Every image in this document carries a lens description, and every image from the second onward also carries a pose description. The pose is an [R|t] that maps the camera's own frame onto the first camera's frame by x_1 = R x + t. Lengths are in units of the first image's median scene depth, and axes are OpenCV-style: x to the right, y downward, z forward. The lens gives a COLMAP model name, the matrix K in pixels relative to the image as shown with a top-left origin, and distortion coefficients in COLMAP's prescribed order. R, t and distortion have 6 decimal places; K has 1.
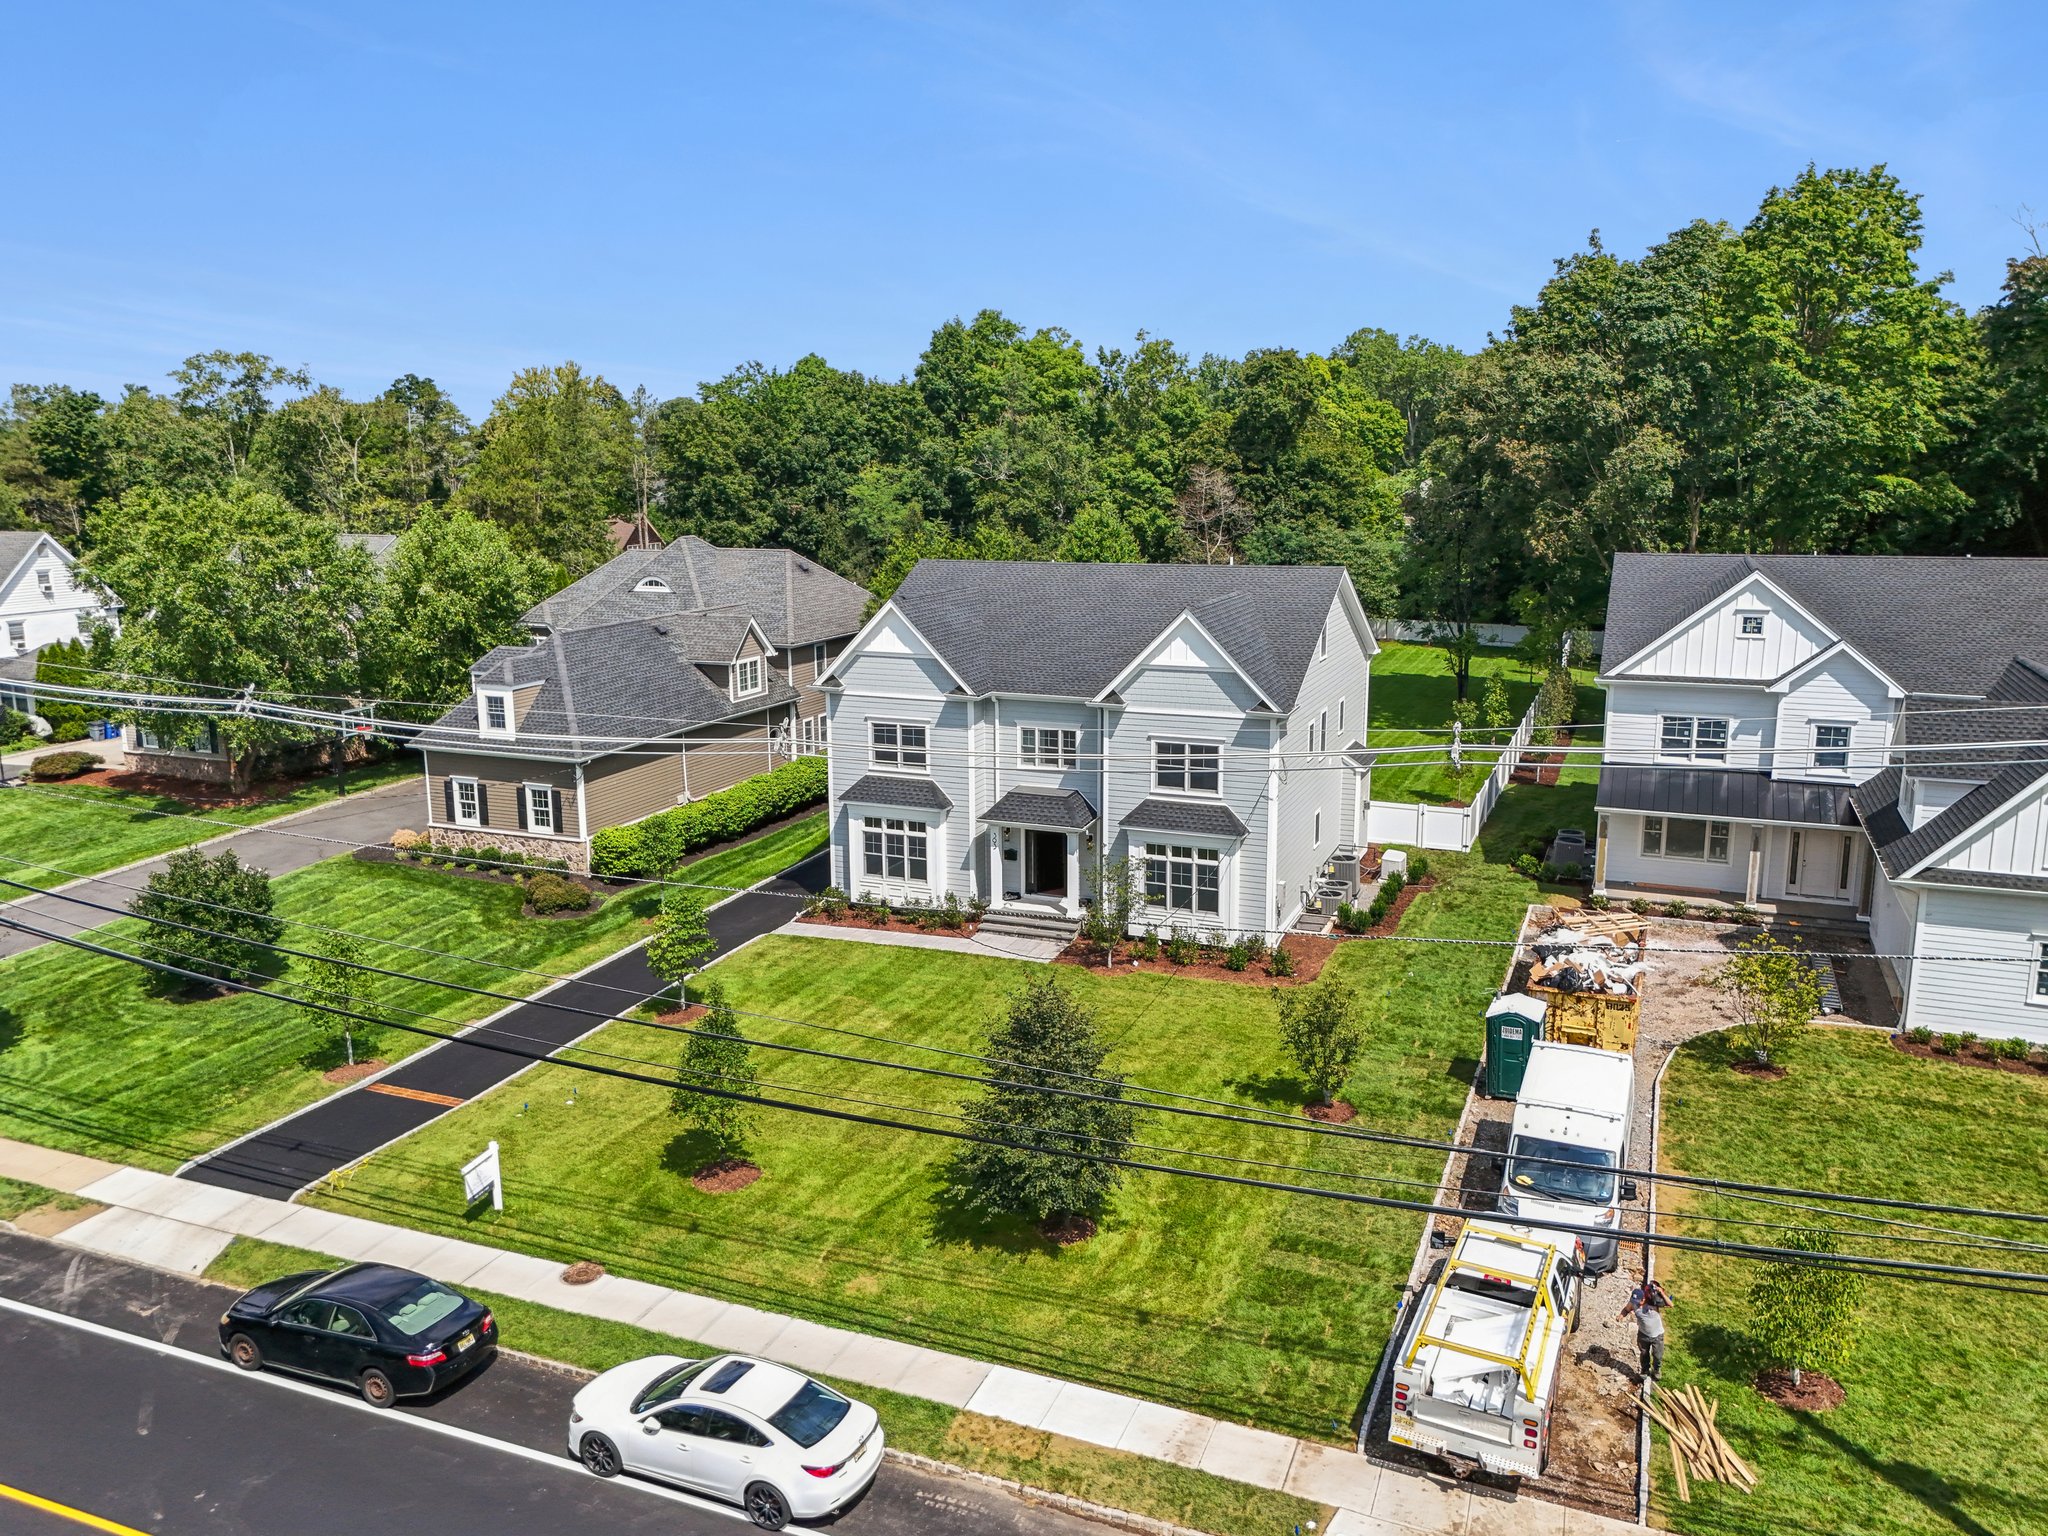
lens RADIAL K [[1525.5, 0, 1030.5], [0, 1525.5, 762.5], [0, 0, 1]] dist [0.058338, -0.055716]
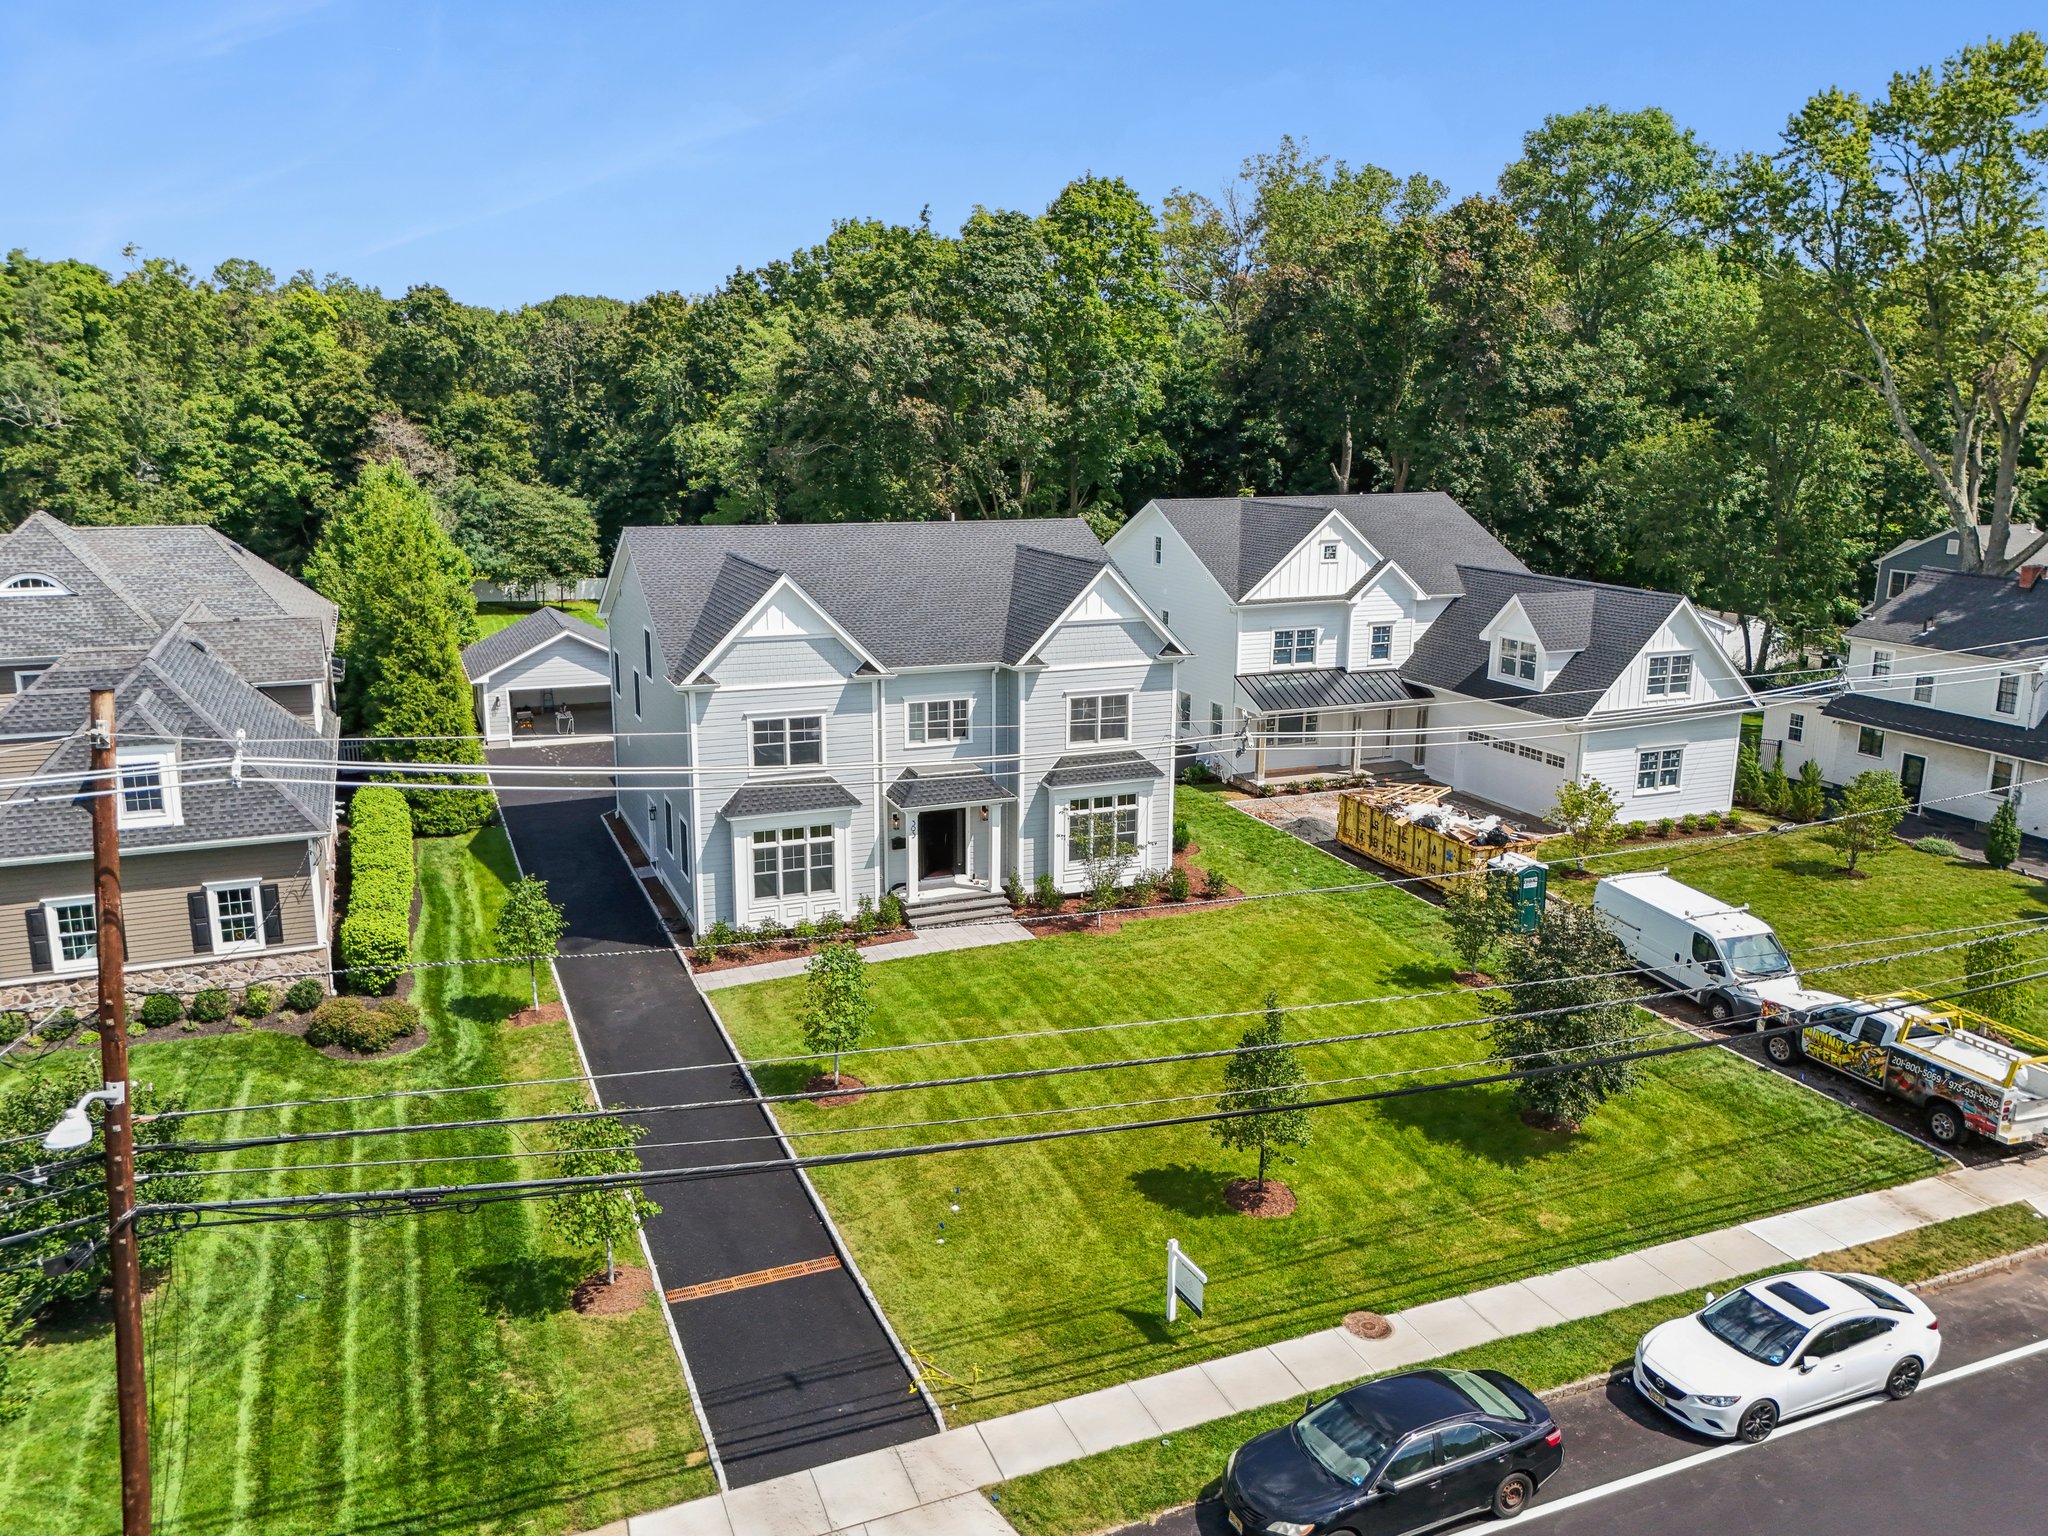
lens RADIAL K [[1525.5, 0, 1026.8], [0, 1525.5, 749.3], [0, 0, 1]] dist [0.058338, -0.055716]
pose [[0.702320, -0.142980, 0.697354, -0.592026], [0.128110, 0.989014, 0.073758, -0.053336], [-0.700239, 0.037536, 0.712921, 0.287549]]
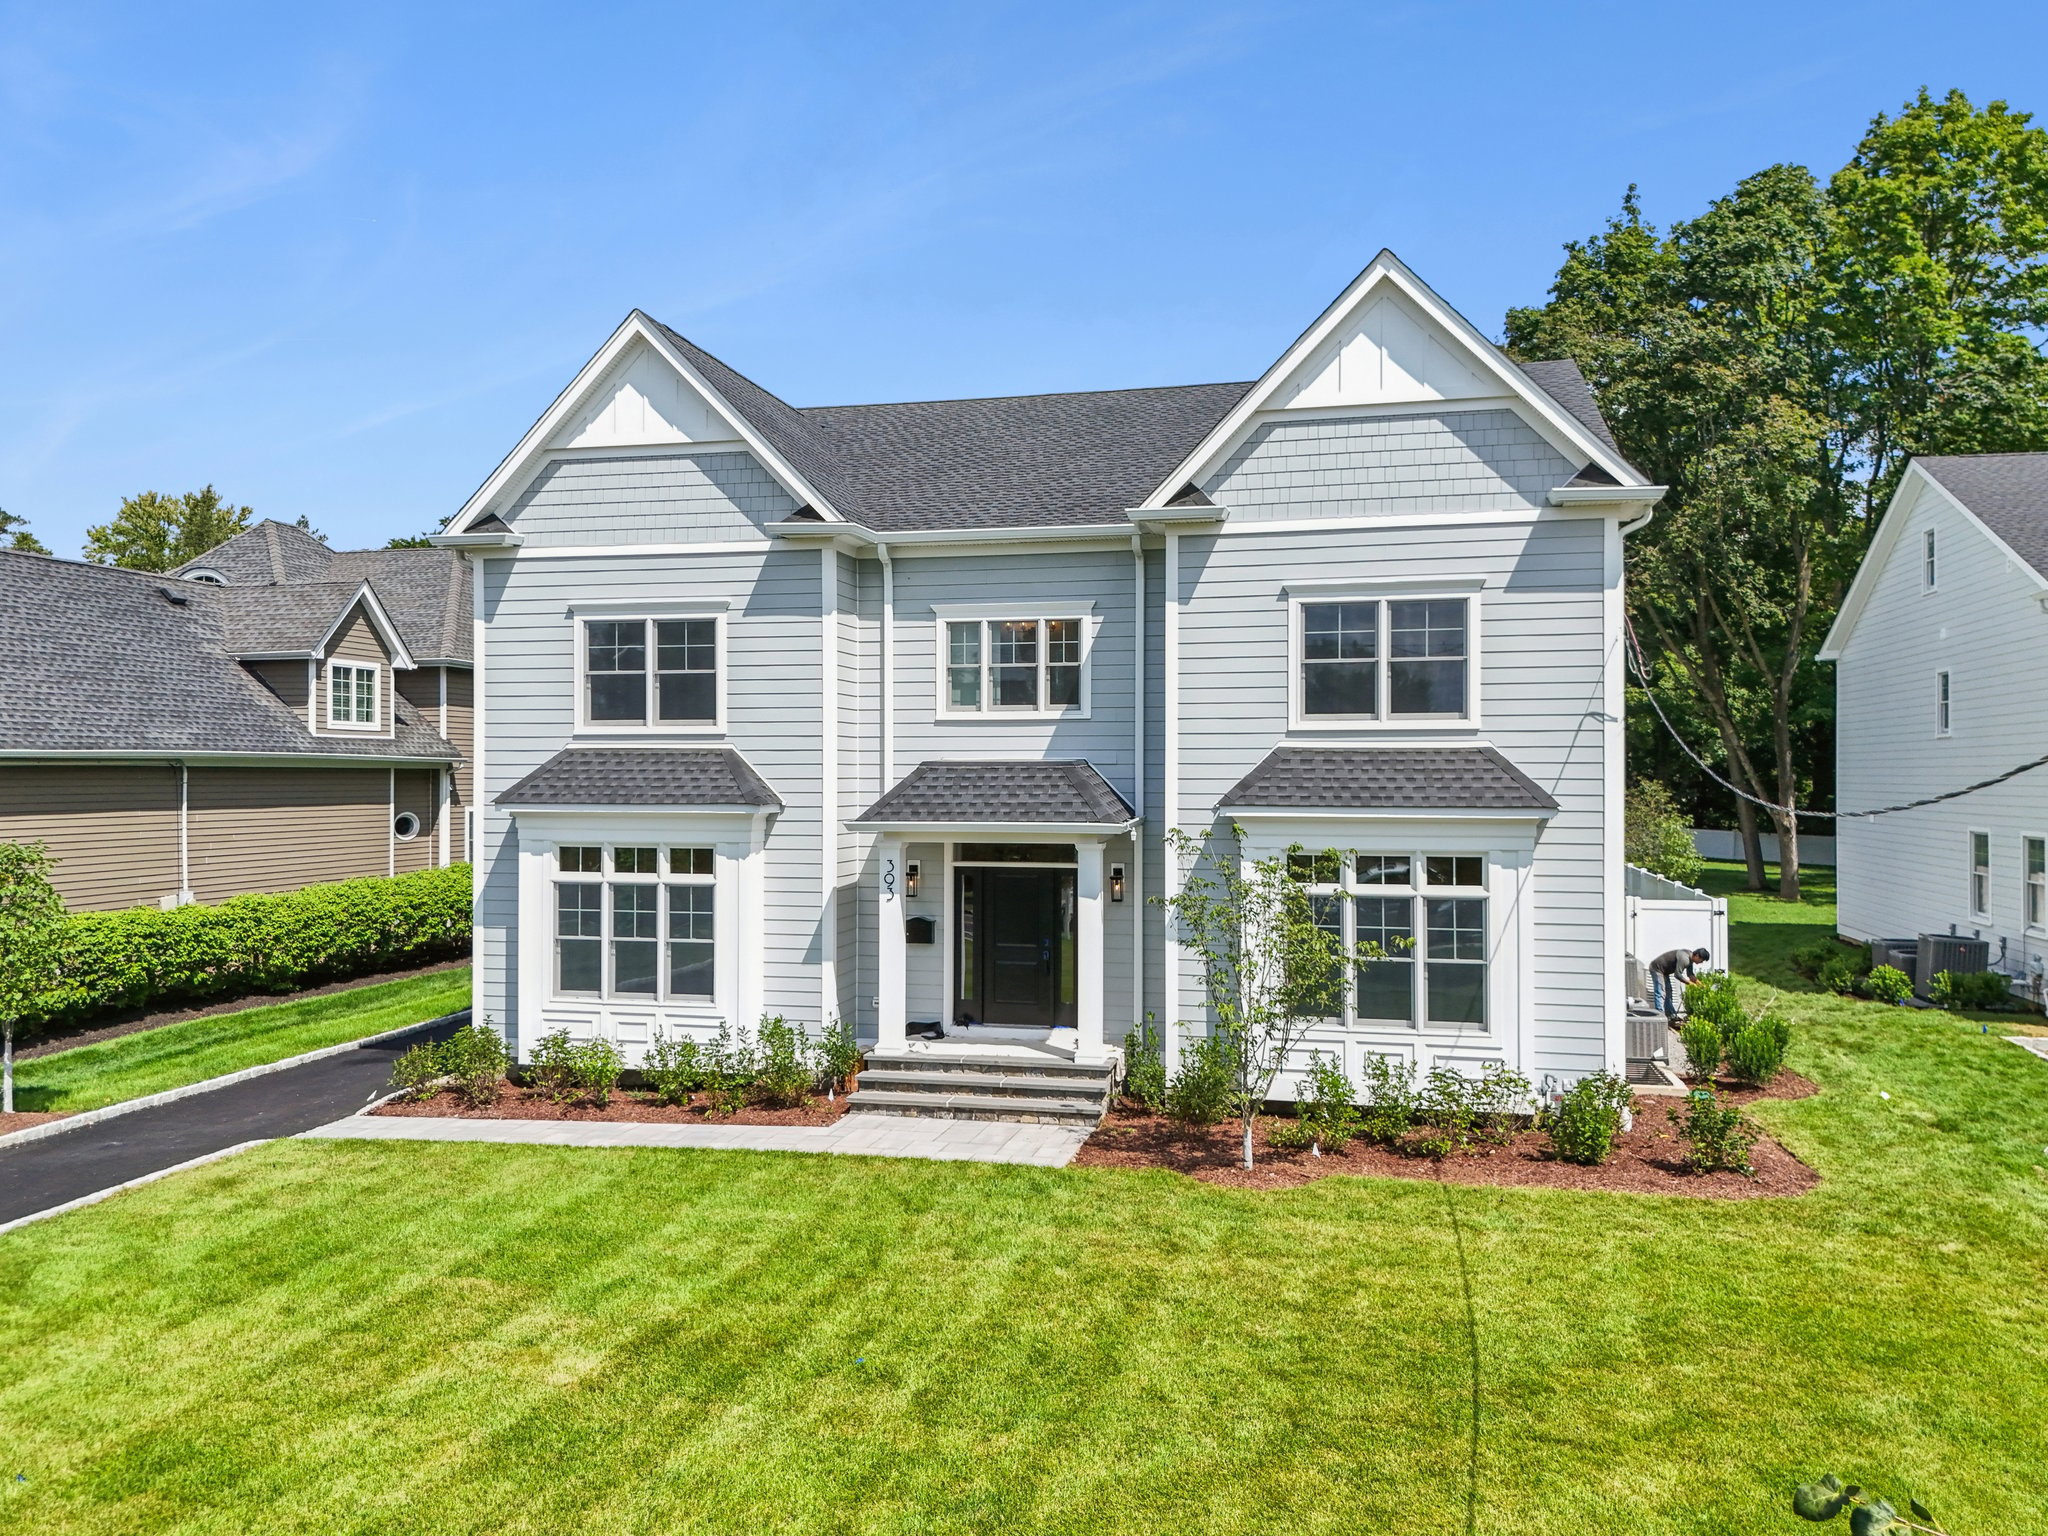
lens RADIAL K [[1525.5, 0, 1023.0], [0, 1525.5, 783.1], [0, 0, 1]] dist [0.058338, -0.055716]
pose [[0.987627, 0.005657, 0.156722, -0.050675], [0.025115, 0.980746, -0.193666, 0.102702], [-0.154800, 0.195206, 0.968469, 0.580893]]
